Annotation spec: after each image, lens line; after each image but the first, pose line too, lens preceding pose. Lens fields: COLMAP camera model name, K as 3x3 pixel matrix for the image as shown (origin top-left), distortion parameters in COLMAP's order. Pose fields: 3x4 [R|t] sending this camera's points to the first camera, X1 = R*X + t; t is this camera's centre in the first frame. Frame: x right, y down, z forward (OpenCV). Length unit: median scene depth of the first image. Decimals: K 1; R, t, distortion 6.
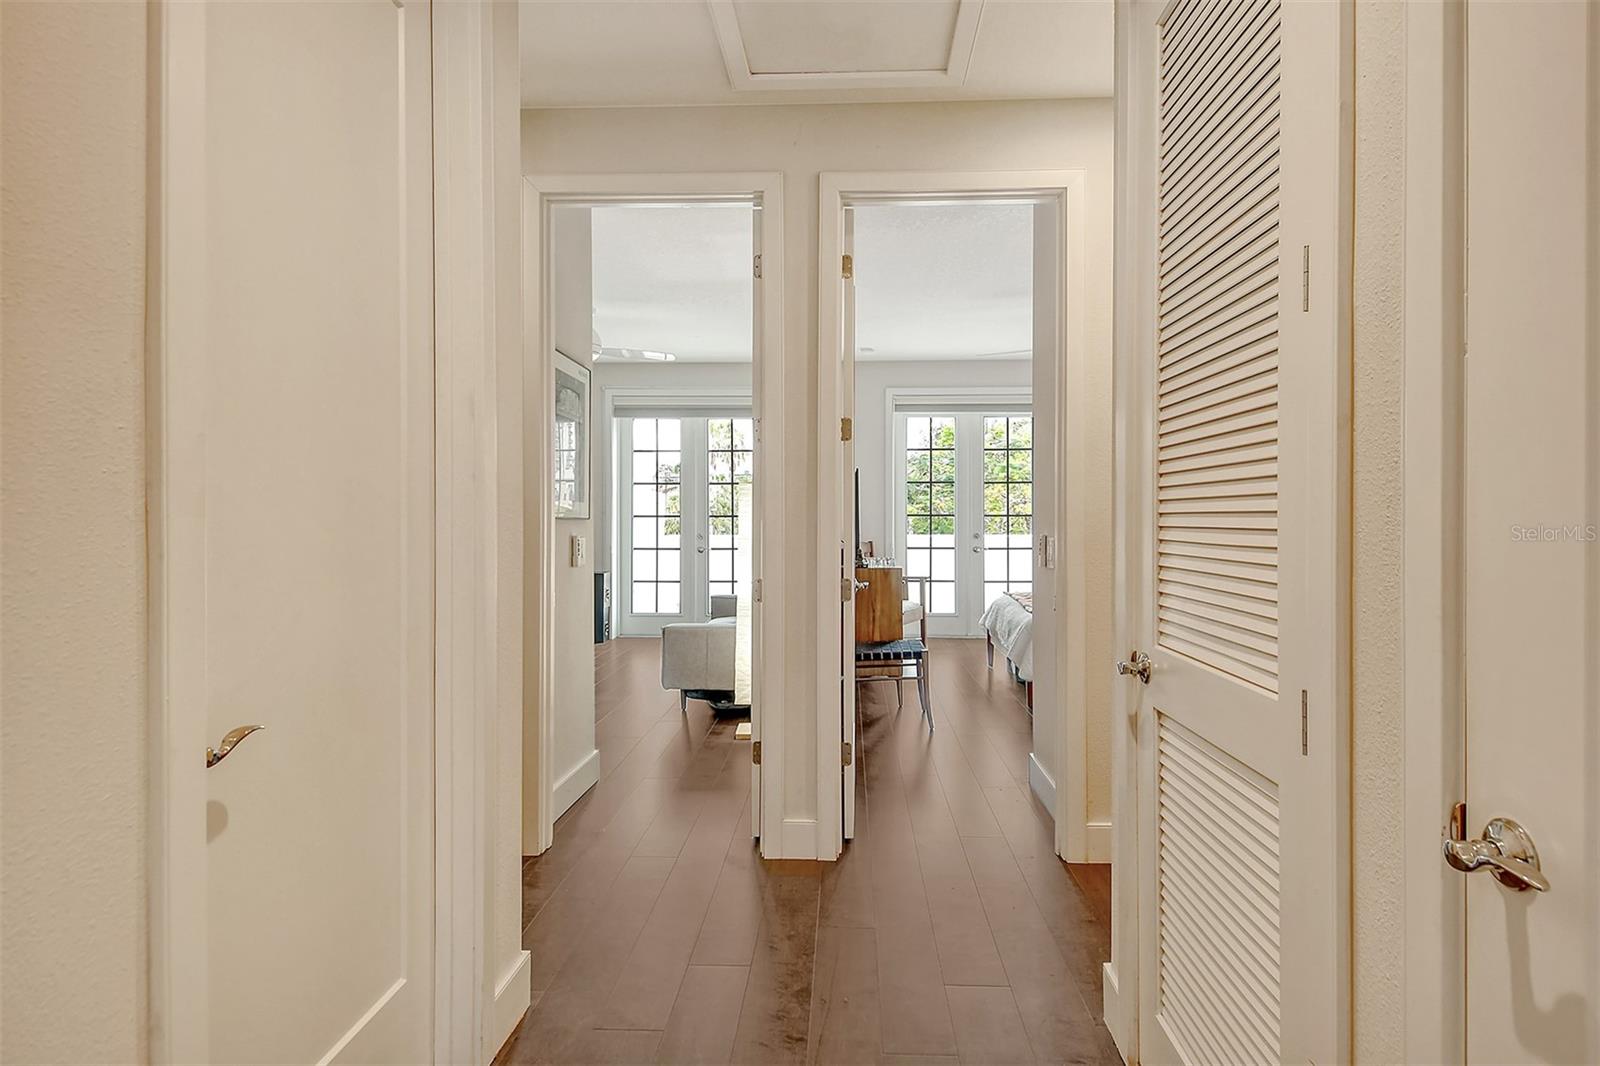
lens RADIAL K [[851.4, 0, 805.5], [0, 851.4, 524.5], [0, 0, 1]] dist [0.020921, -0.020129]
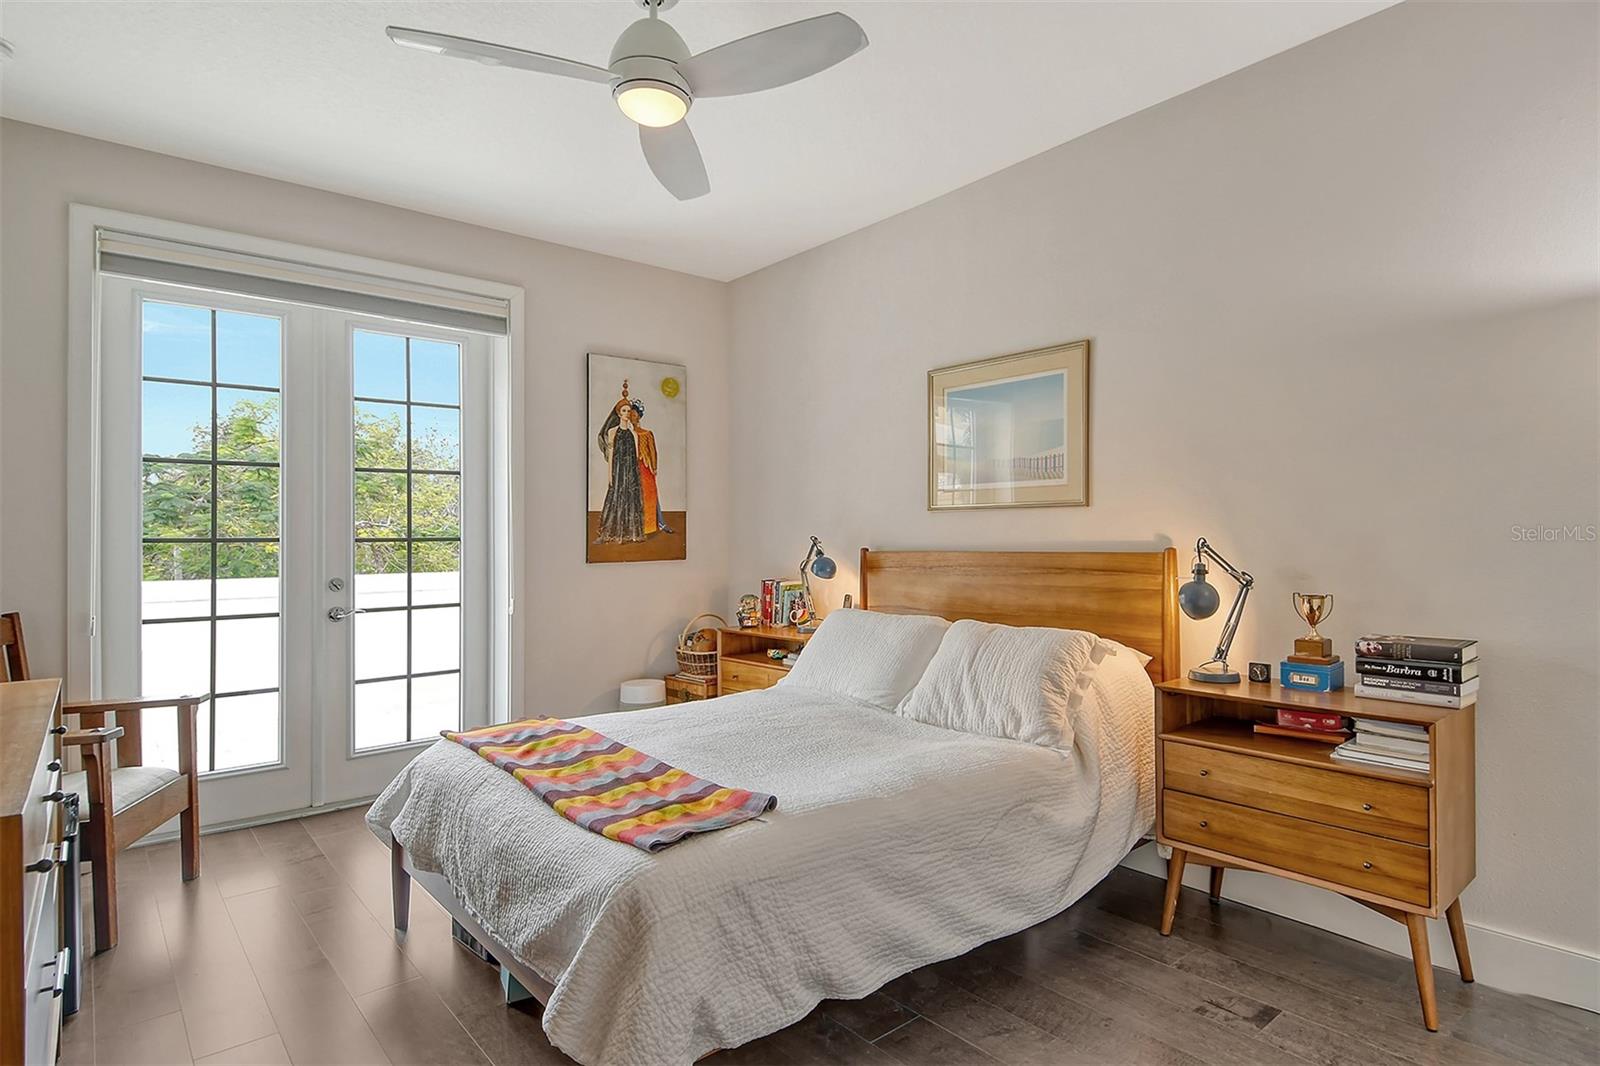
lens RADIAL K [[851.4, 0, 806.7], [0, 851.4, 537.0], [0, 0, 1]] dist [0.020921, -0.020129]
pose [[0.731217, -0.001483, 0.682144, 0.074562], [0.015511, 0.999775, -0.014453, -0.000484], [-0.681969, 0.021149, 0.731075, 0.498725]]
